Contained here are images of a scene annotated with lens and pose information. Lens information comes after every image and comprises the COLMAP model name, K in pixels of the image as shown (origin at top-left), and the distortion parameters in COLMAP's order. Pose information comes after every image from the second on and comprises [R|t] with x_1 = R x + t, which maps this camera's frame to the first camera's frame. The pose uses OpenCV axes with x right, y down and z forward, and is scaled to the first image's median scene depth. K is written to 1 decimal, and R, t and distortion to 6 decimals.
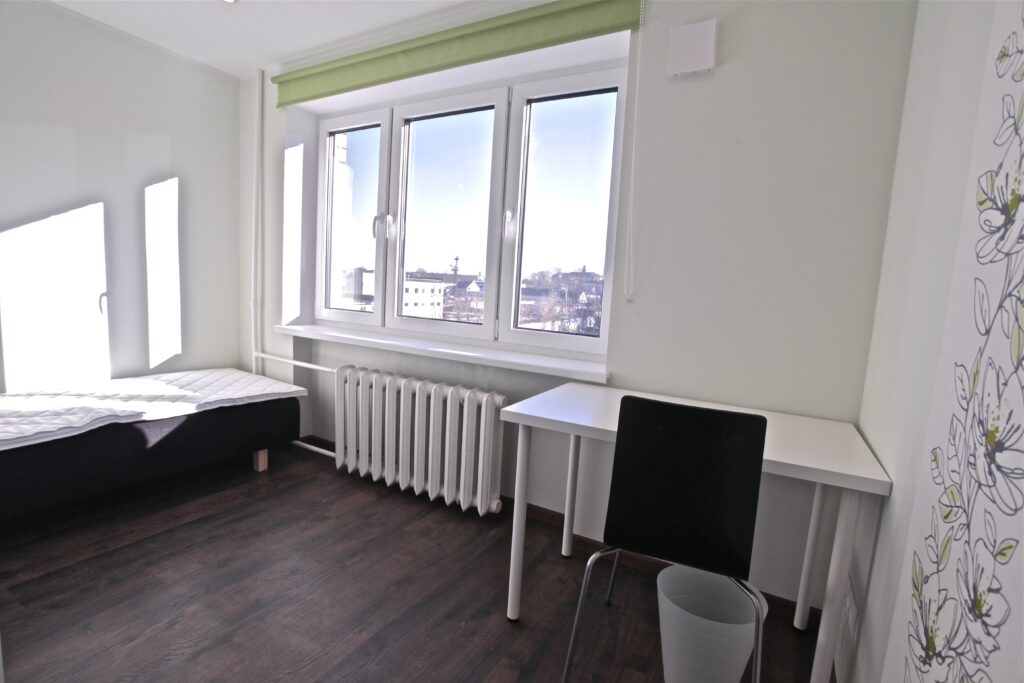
lens RADIAL K [[495.2, 0, 511.7], [0, 495.2, 342.5], [0, 0, 1]] dist [-0.036824, 0.007493]
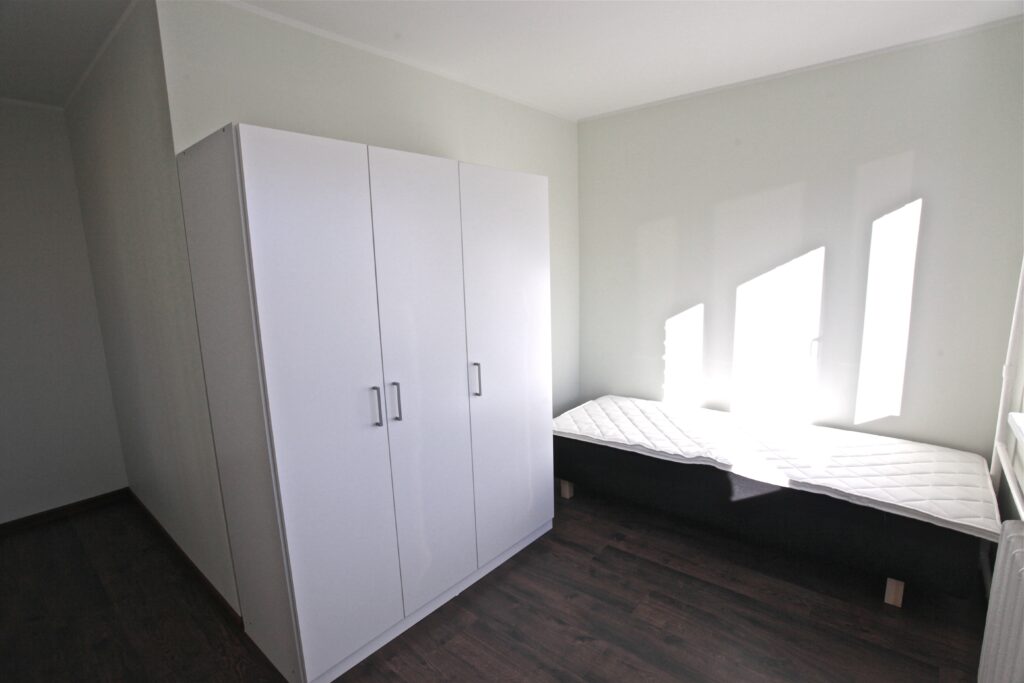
lens RADIAL K [[495.2, 0, 509.6], [0, 495.2, 345.6], [0, 0, 1]] dist [-0.036824, 0.007493]
pose [[-0.182911, 0.114724, -0.976413, 0.293266], [-0.088329, 0.987234, 0.132542, -0.191576], [0.979153, 0.110489, -0.170443, 0.648268]]
